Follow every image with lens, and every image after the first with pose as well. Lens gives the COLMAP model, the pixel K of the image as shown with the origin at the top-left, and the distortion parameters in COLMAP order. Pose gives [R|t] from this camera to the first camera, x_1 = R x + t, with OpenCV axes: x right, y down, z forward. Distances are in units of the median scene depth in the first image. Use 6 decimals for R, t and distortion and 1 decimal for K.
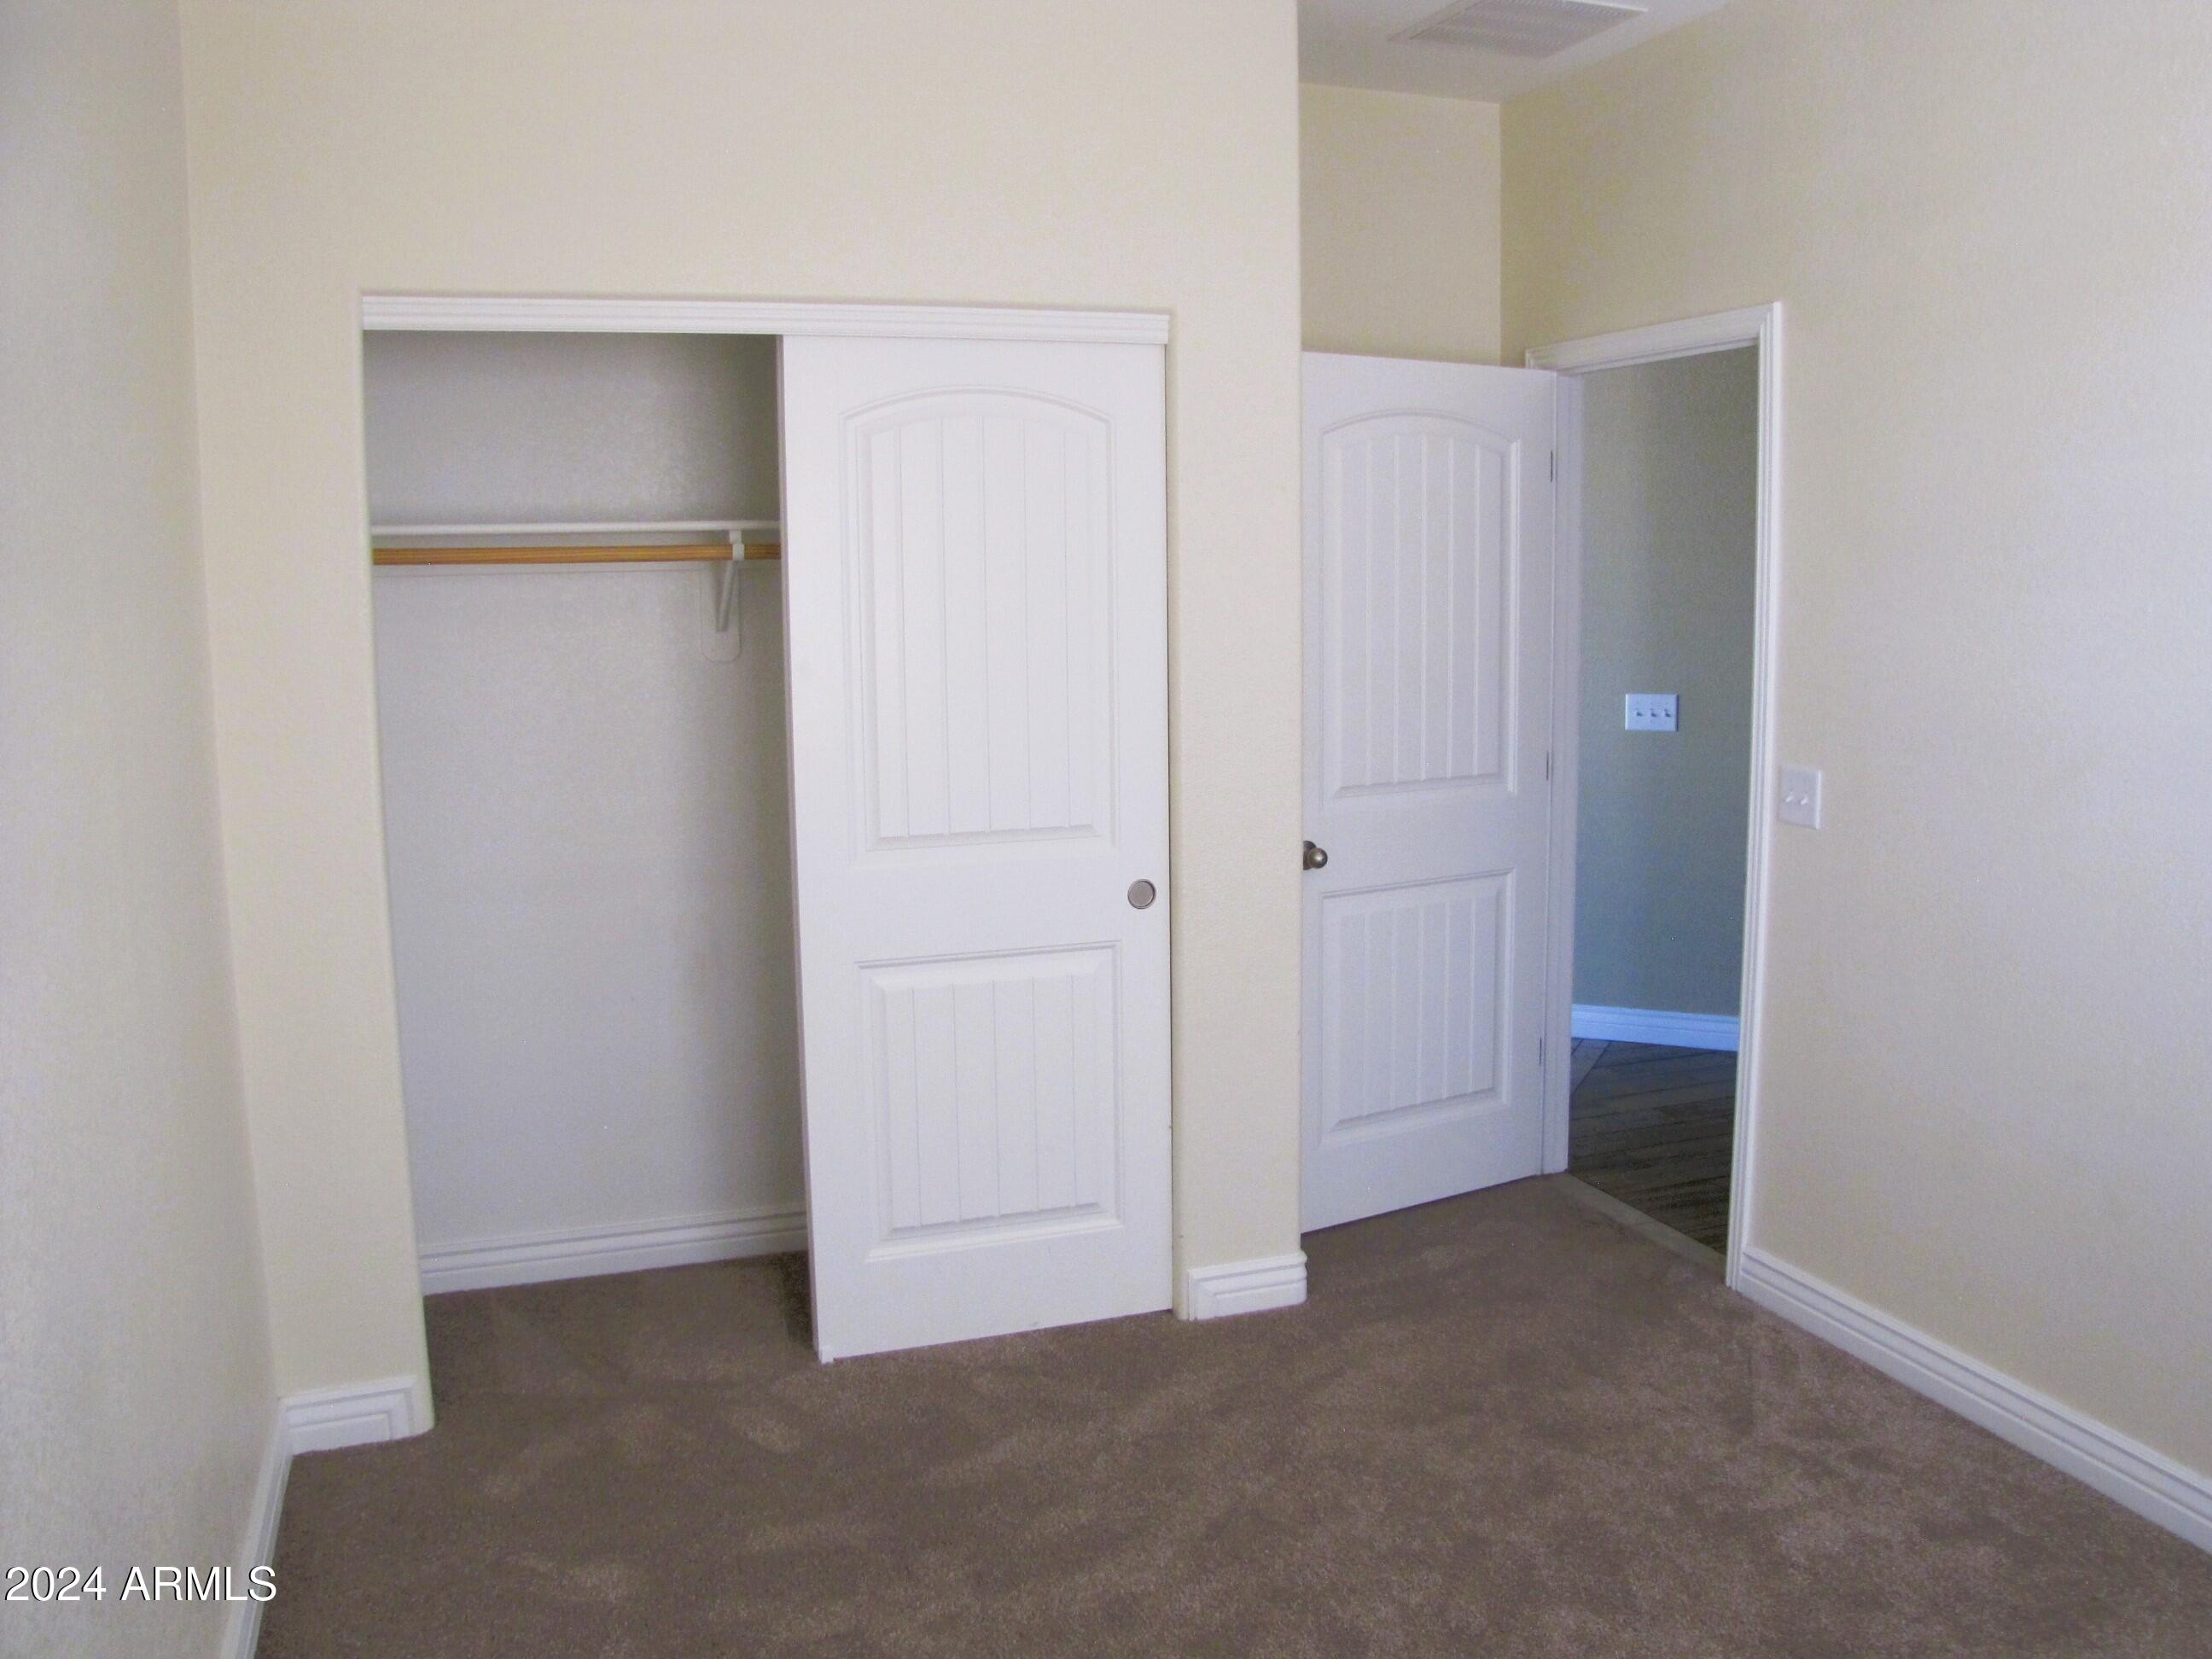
lens RADIAL K [[1872.7, 0, 1106.0], [0, 1872.7, 829.5], [0, 0, 1]] dist [-0.012253, -0.001277]
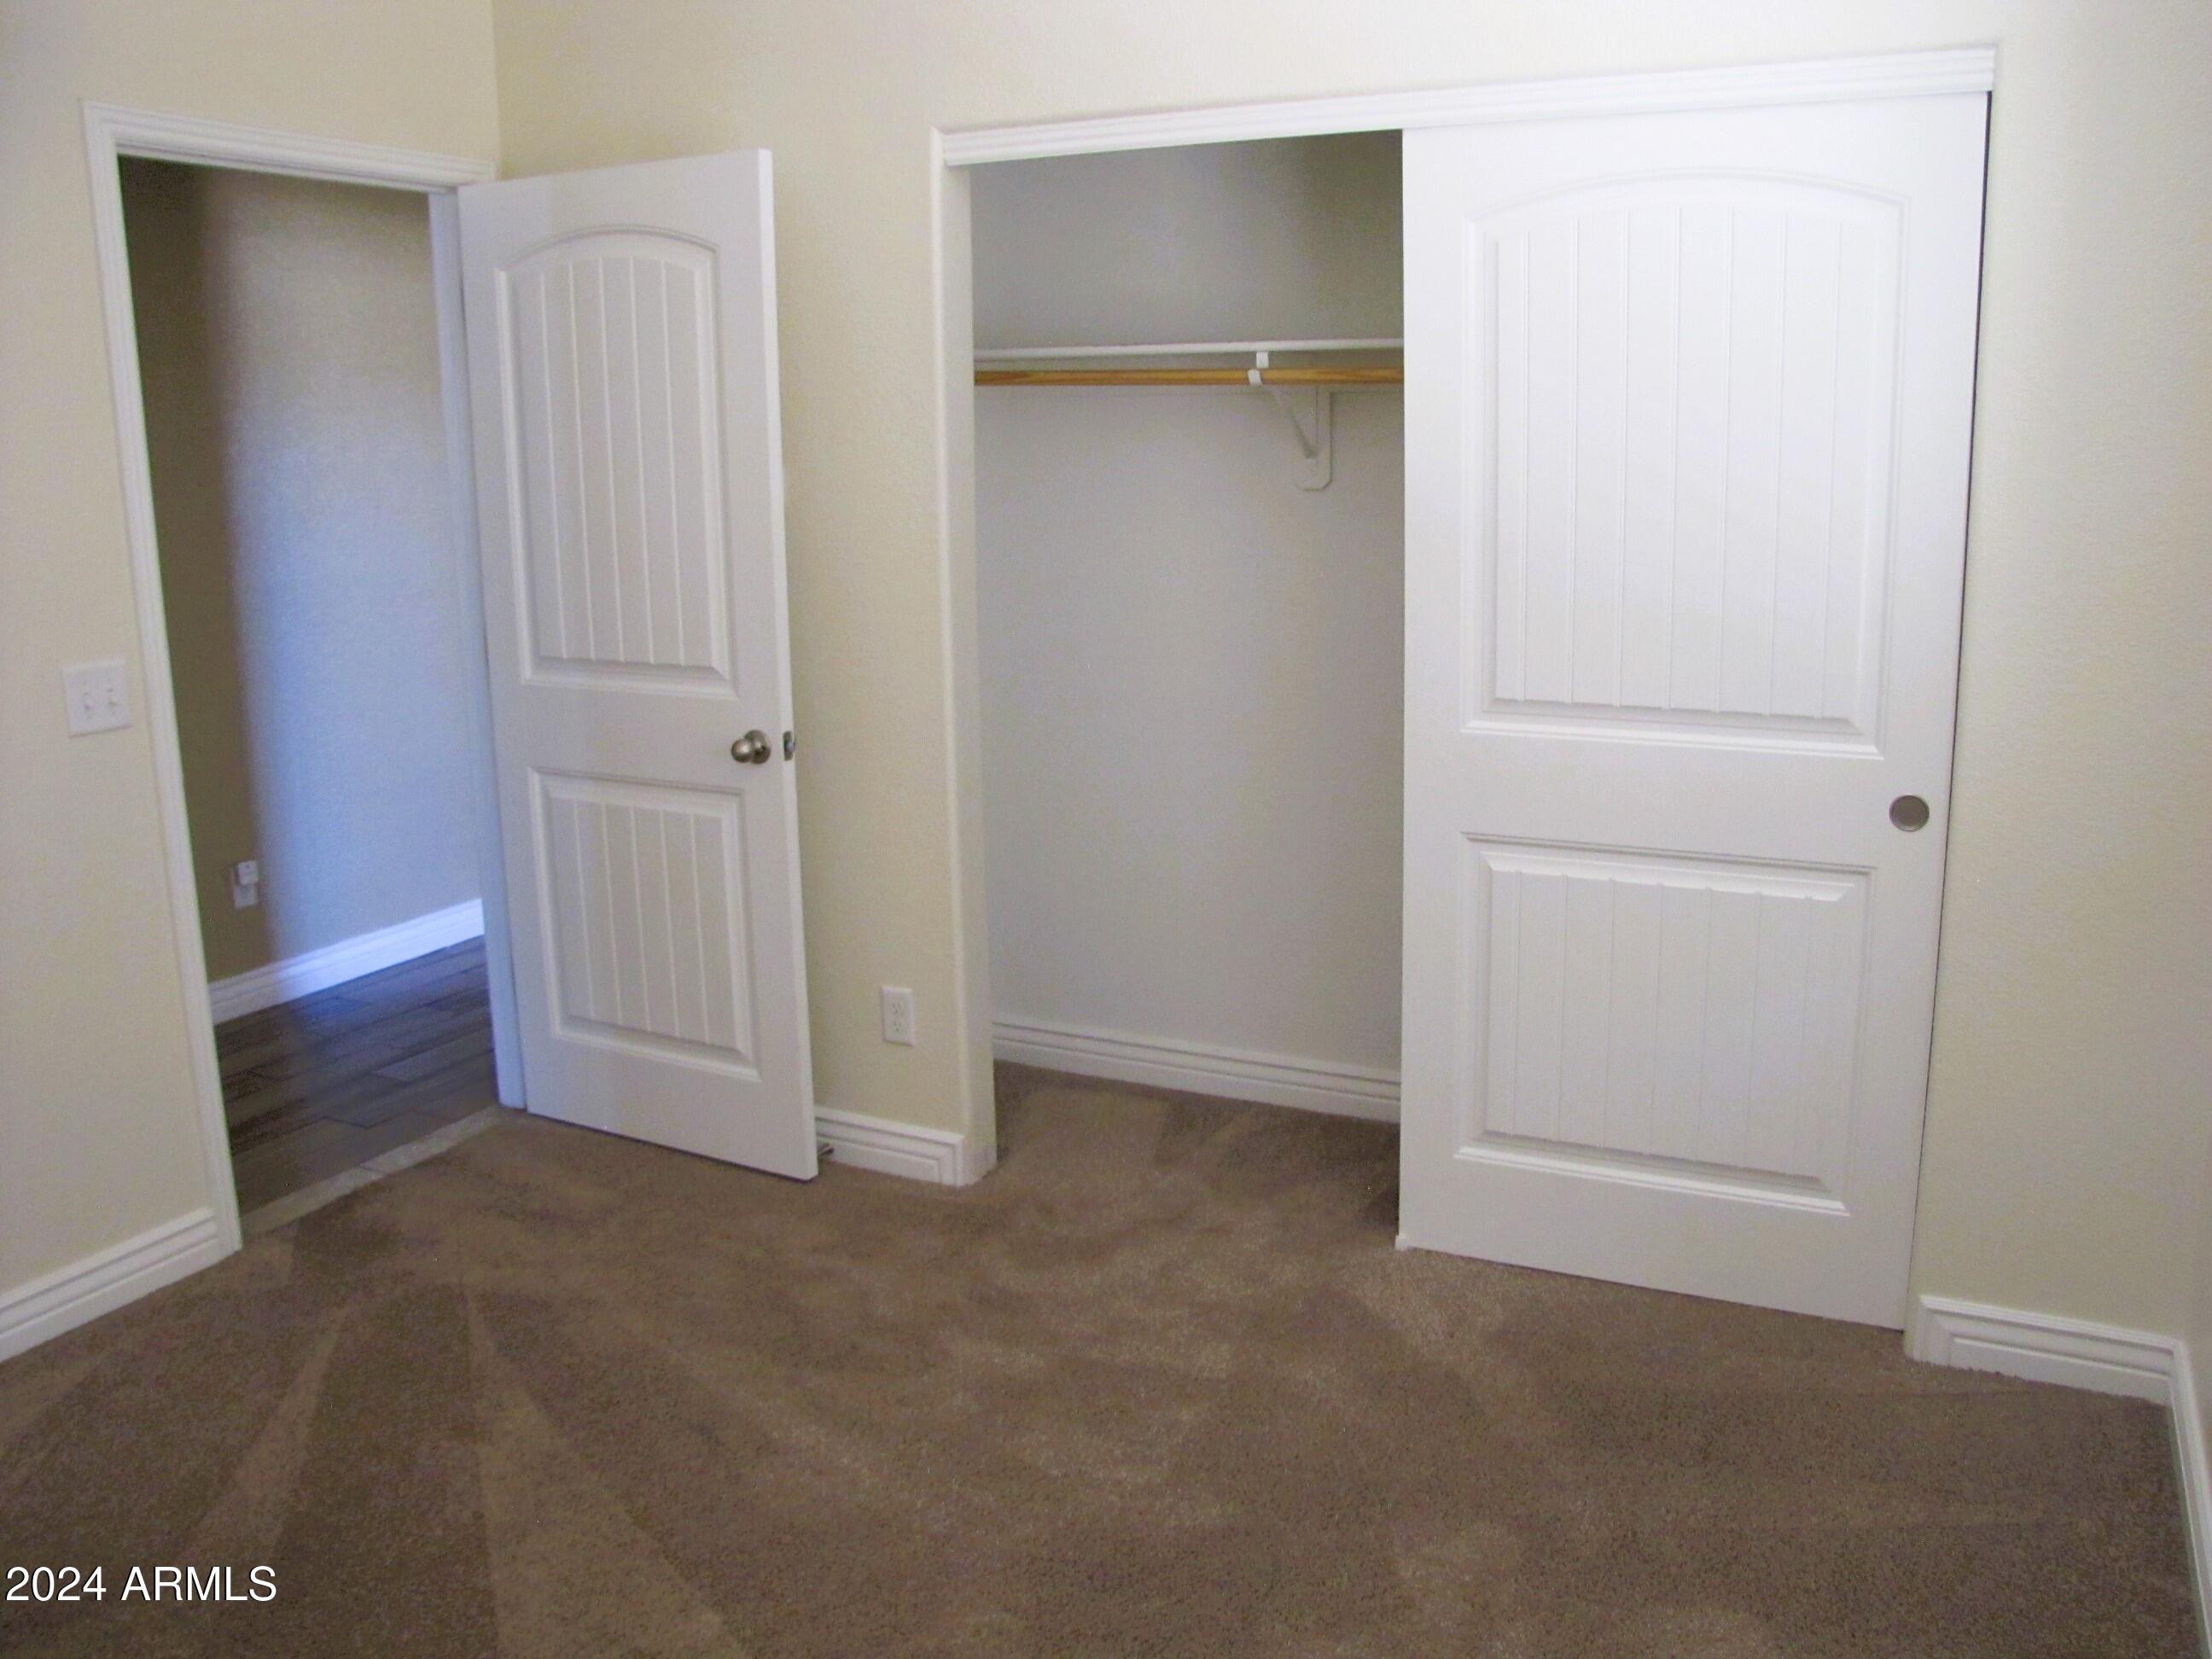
lens RADIAL K [[1872.7, 0, 1106.0], [0, 1872.7, 829.5], [0, 0, 1]] dist [-0.012253, -0.001277]
pose [[0.705390, 0.159154, -0.690721, 0.368568], [-0.102224, 0.987121, 0.123054, -0.024374], [0.701410, -0.016193, 0.712574, 0.230674]]
